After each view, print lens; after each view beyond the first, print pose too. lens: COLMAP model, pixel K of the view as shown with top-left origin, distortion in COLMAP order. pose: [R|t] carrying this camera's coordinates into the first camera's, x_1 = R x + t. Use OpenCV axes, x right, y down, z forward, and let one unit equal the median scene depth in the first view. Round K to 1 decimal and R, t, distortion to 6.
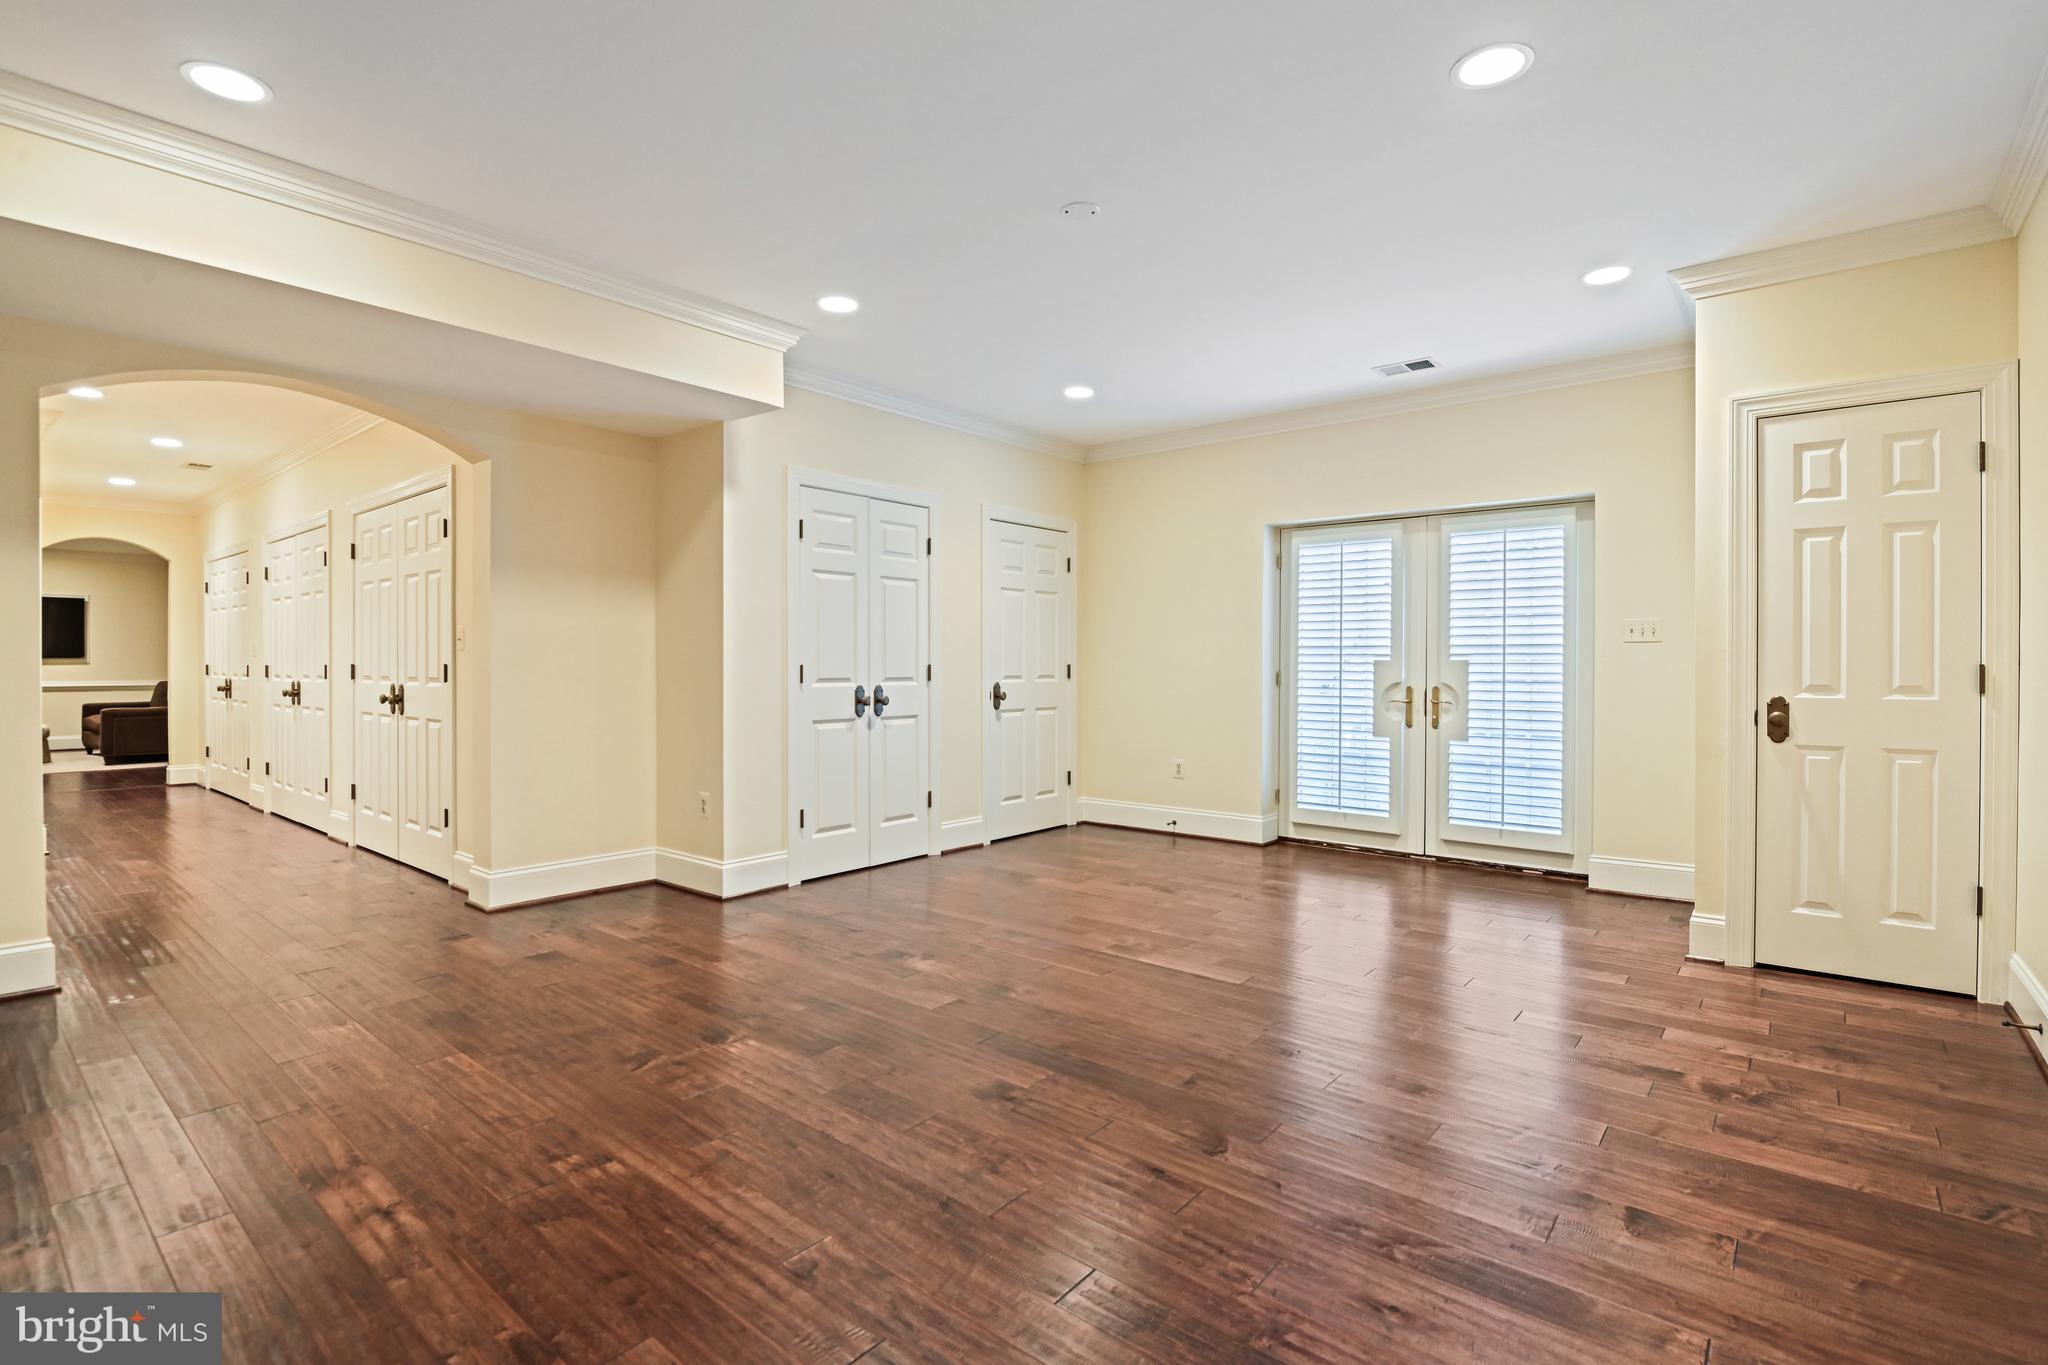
lens RADIAL K [[951.0, 0, 1024.0], [0, 951.0, 682.5], [0, 0, 1]] dist [-0.015651, -0.005128]
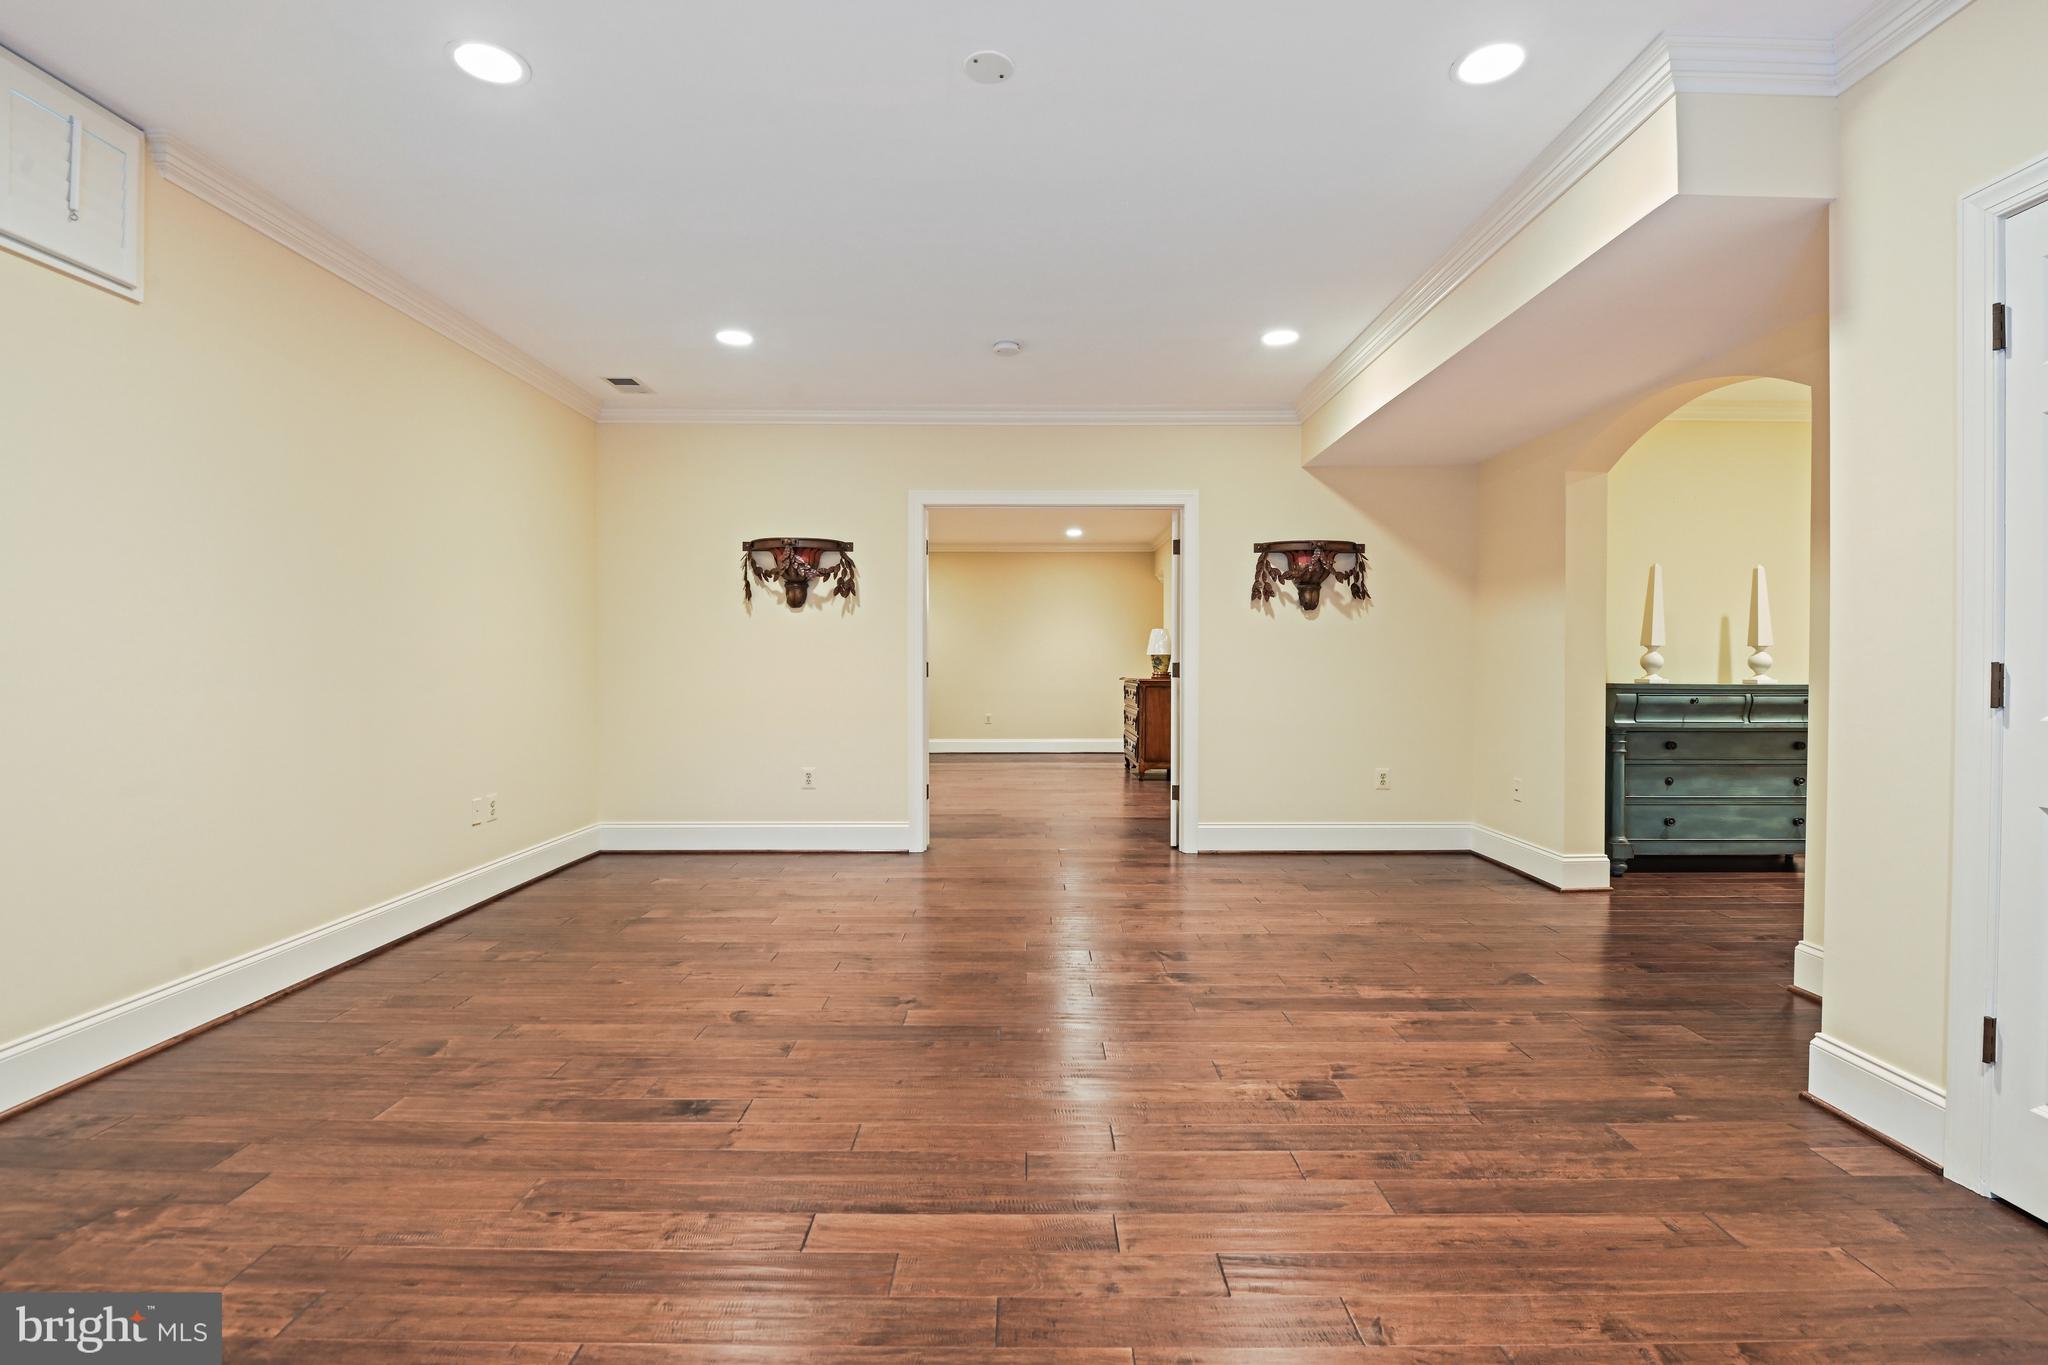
lens RADIAL K [[951.0, 0, 1024.0], [0, 951.0, 682.5], [0, 0, 1]] dist [-0.015651, -0.005128]
pose [[-0.771793, 0.008767, -0.635814, 0.481331], [-0.012947, 0.999481, 0.029498, -0.022537], [0.635742, 0.030998, -0.771279, 1.478019]]
